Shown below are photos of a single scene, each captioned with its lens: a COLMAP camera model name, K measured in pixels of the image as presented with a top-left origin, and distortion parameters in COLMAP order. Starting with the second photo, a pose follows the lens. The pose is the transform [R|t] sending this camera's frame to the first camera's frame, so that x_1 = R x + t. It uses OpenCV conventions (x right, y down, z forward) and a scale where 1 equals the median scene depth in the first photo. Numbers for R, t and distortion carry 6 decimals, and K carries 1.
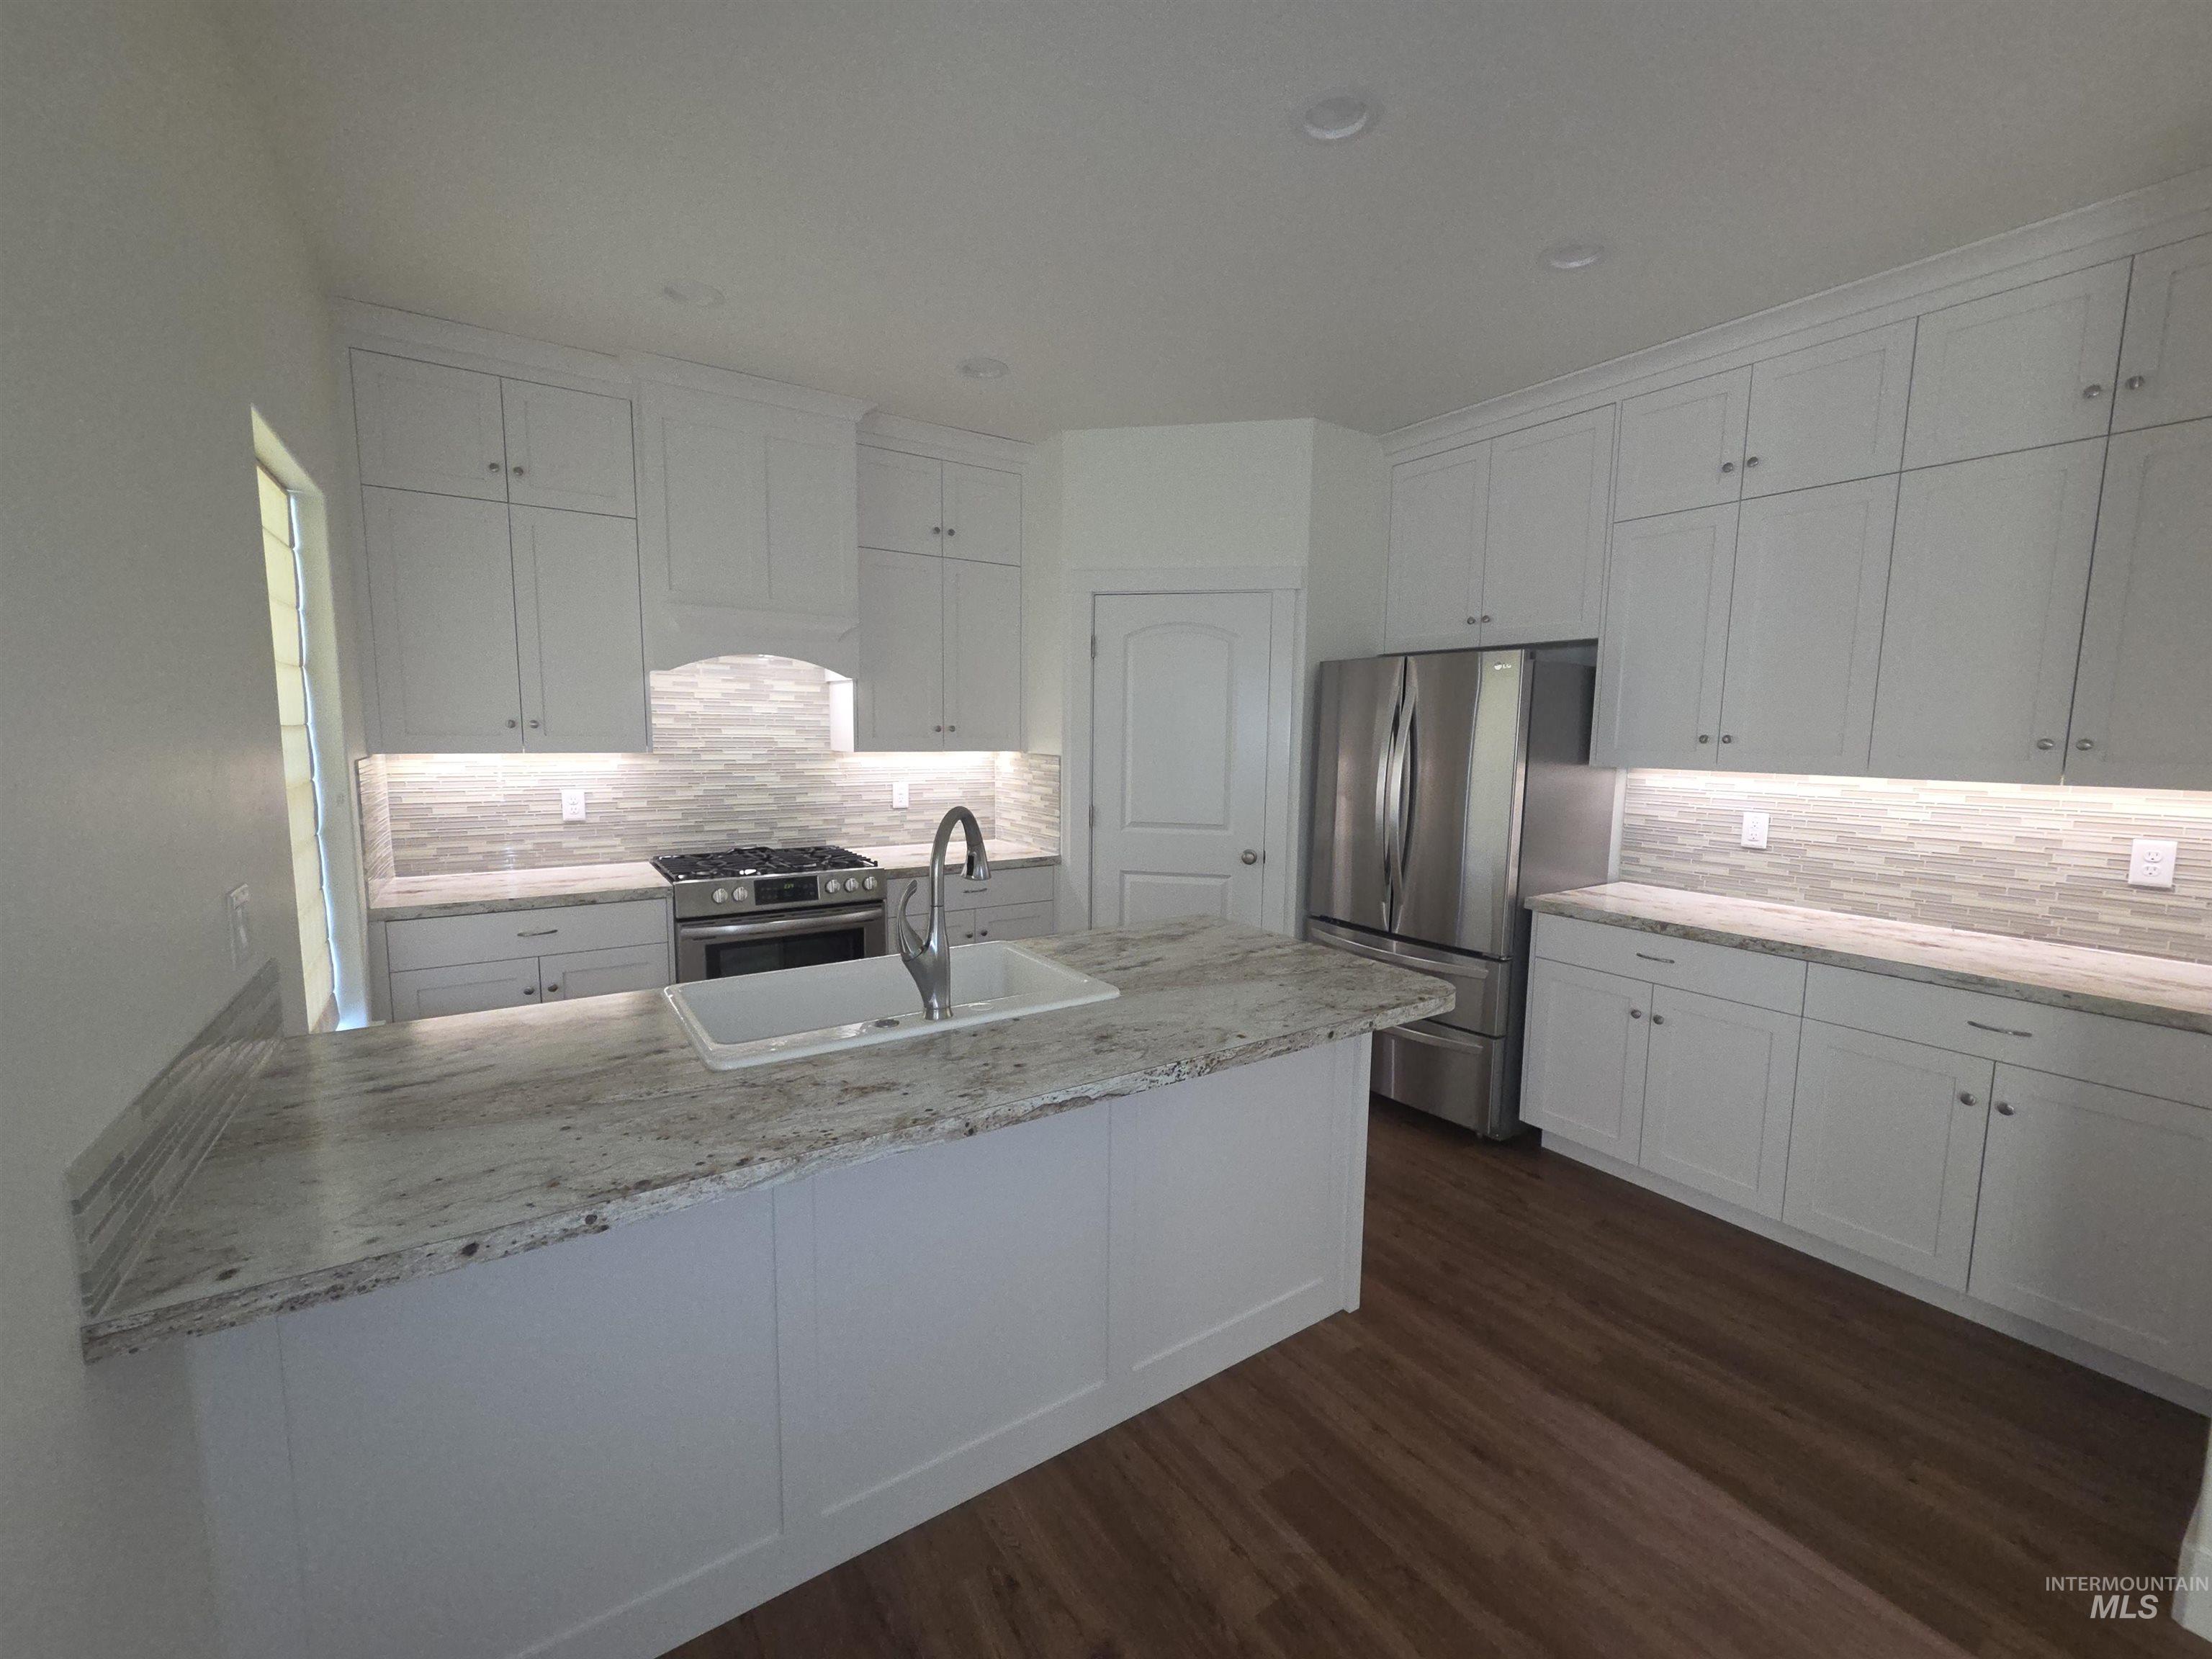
lens RADIAL K [[907.2, 0, 1110.1], [0, 907.2, 830.6], [0, 0, 1]] dist [0.004315, -0.000037]
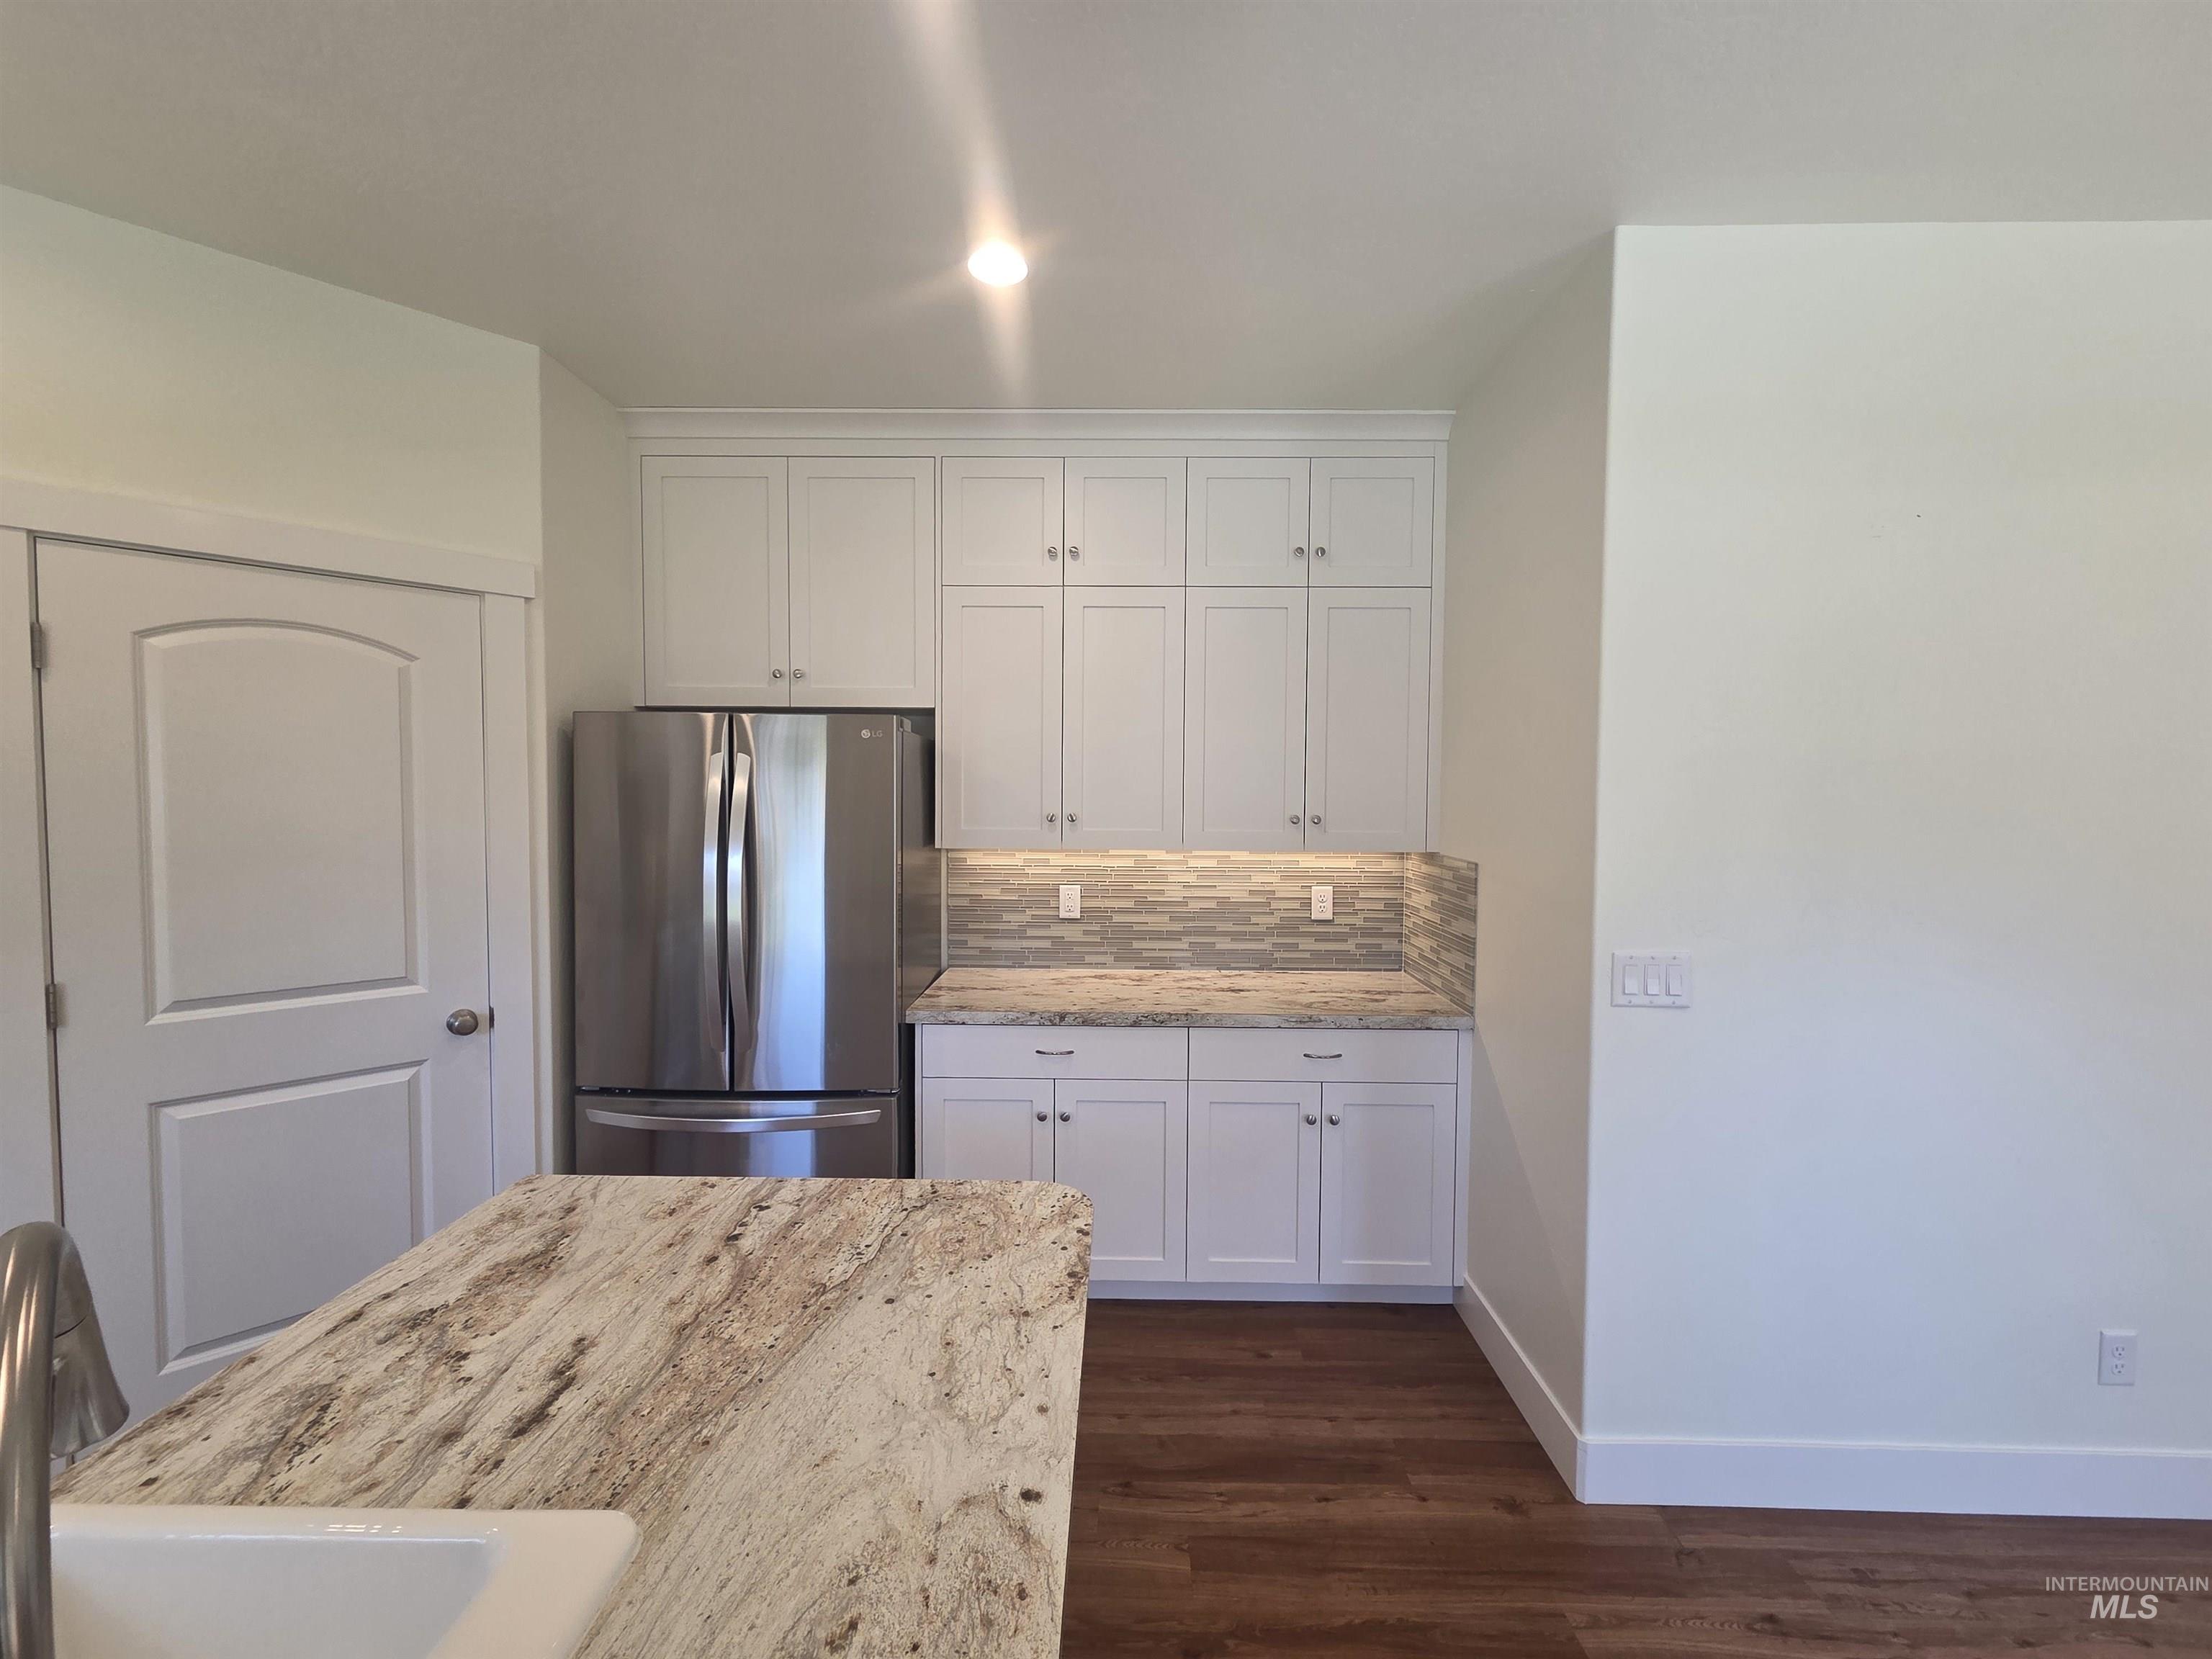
lens RADIAL K [[907.8, 0, 1110.7], [0, 907.8, 831.6], [0, 0, 1]] dist [0.004348, -0.000412]
pose [[0.571048, -0.041972, 0.819843, -0.119411], [0.091826, 0.995690, -0.012985, -0.064596], [-0.815765, 0.082698, 0.572441, 0.367697]]
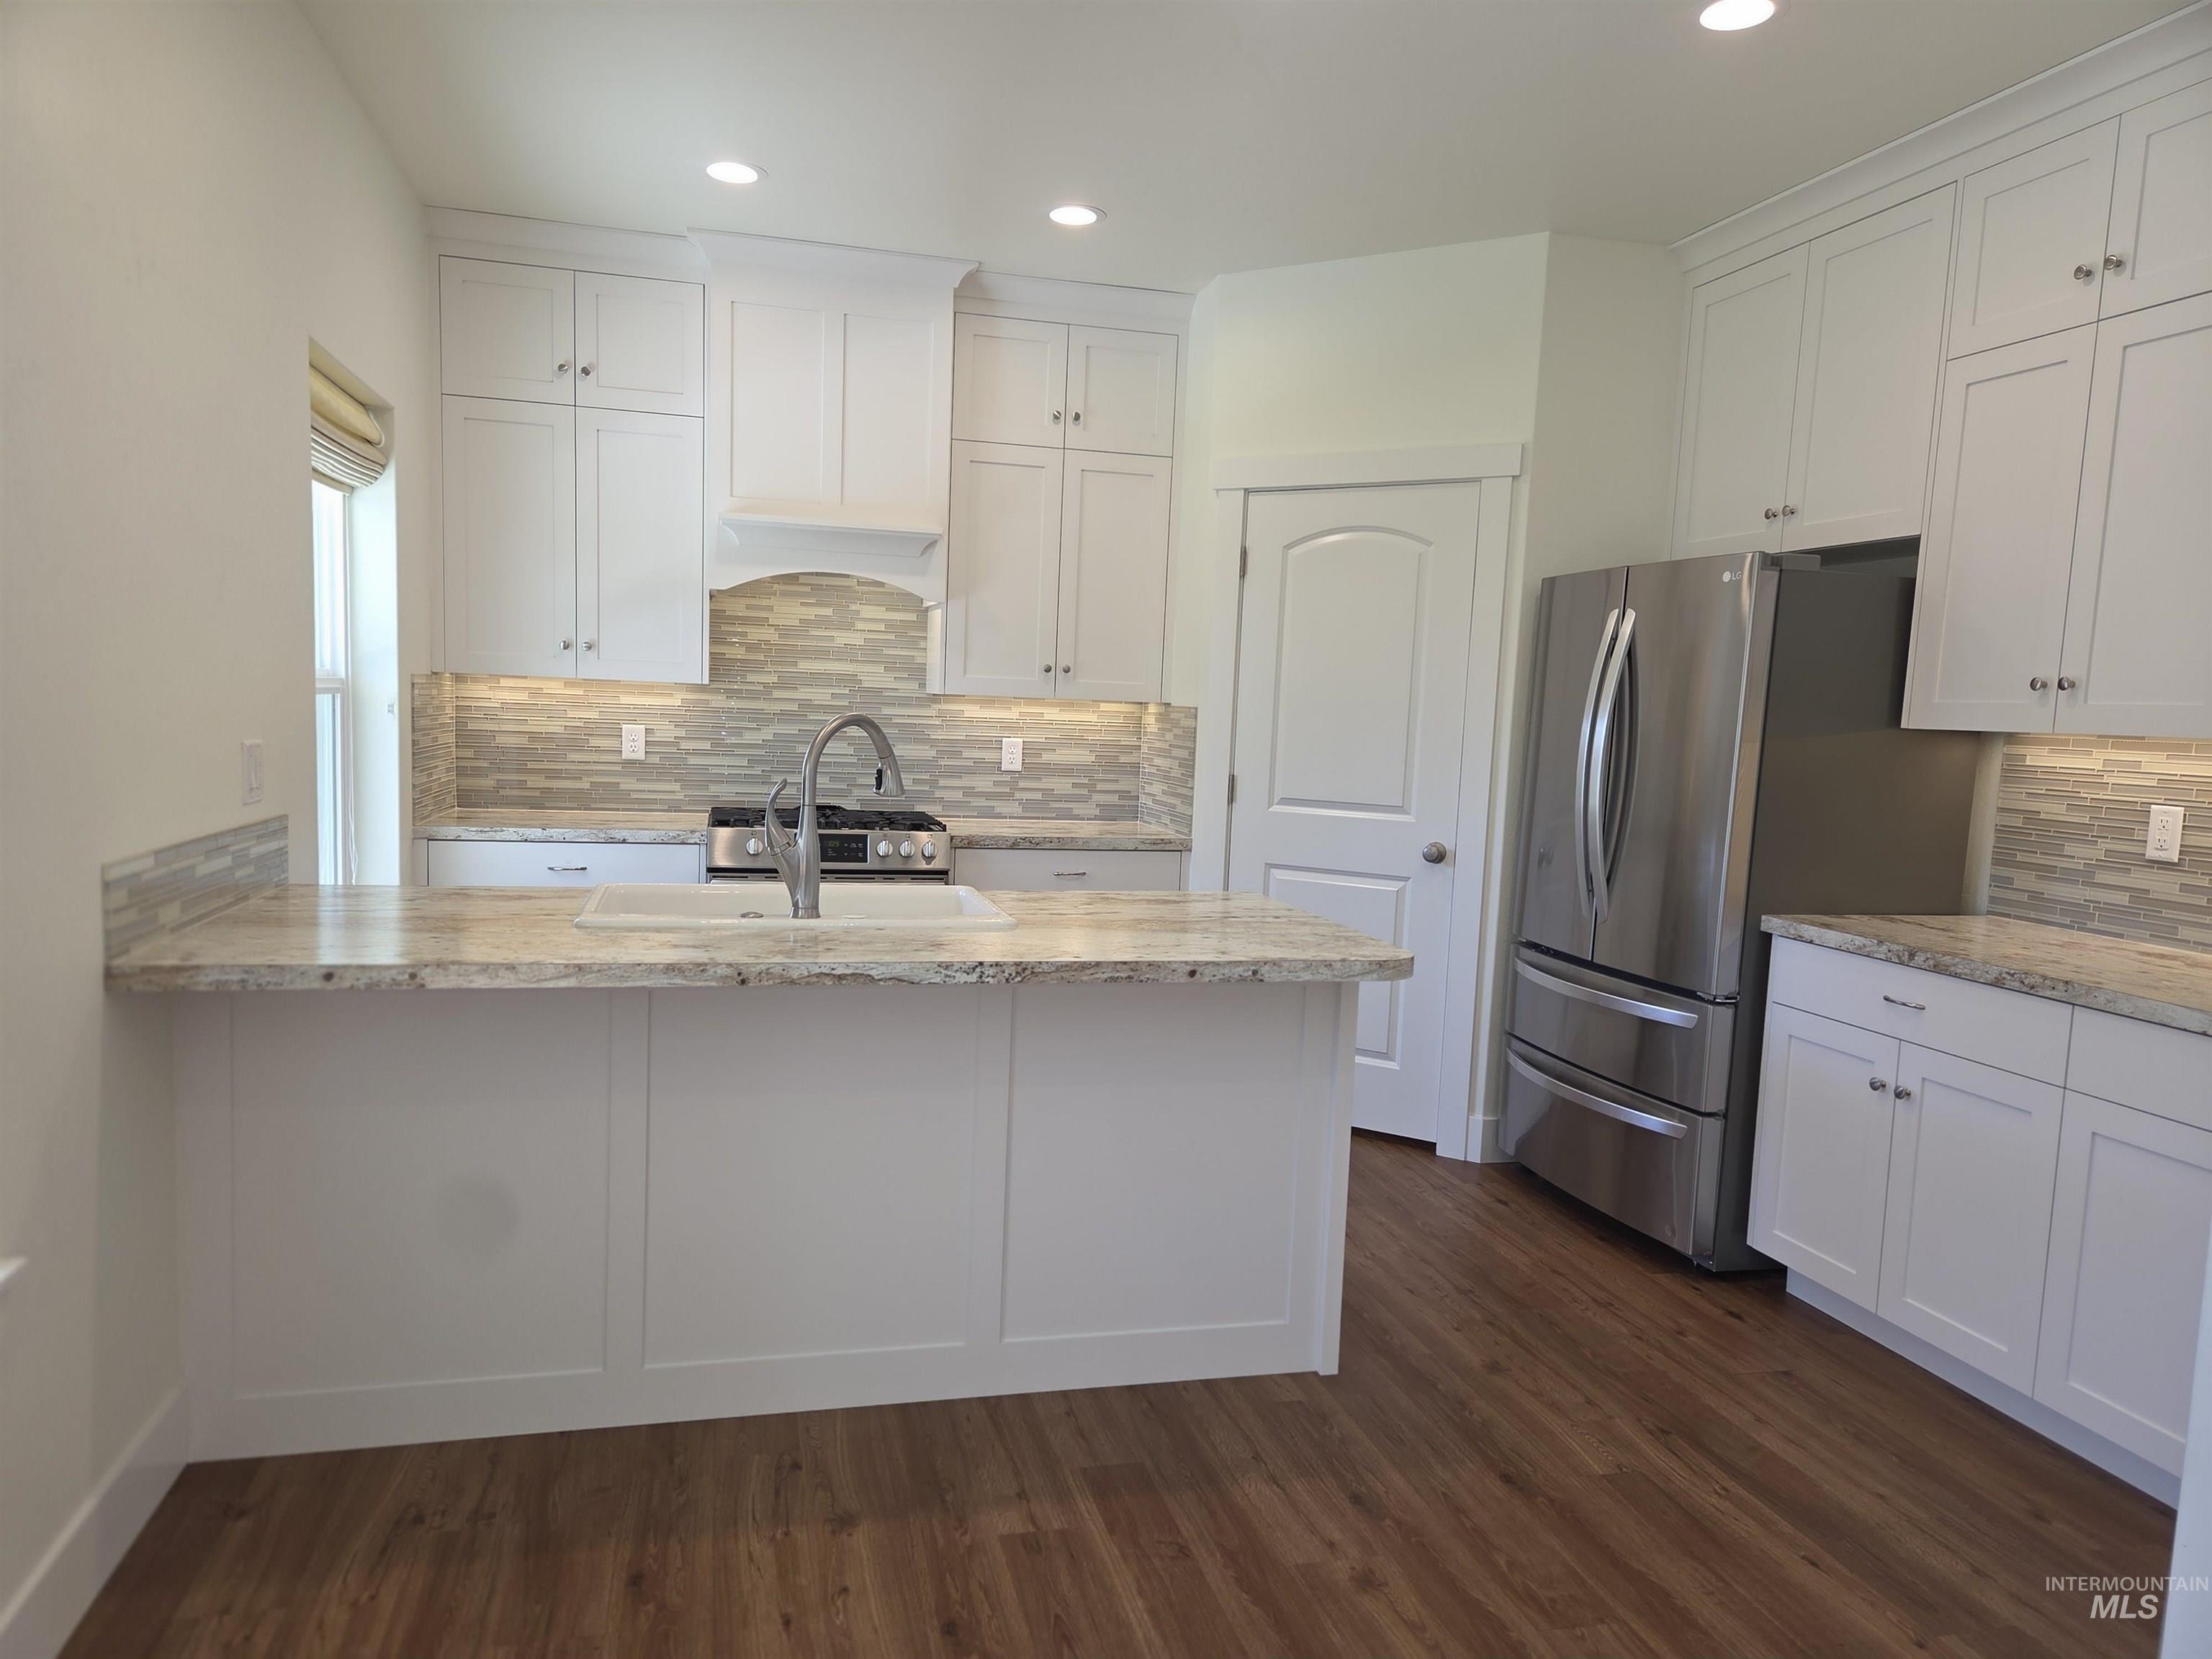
lens RADIAL K [[1476.5, 0, 1082.2], [0, 1476.5, 851.7], [0, 0, 1]] dist [0.080886, -0.067893]
pose [[0.938740, 0.058933, -0.339551, 0.370518], [-0.065956, 0.997780, -0.009171, 0.073181], [0.338257, 0.031004, 0.940543, -0.246726]]
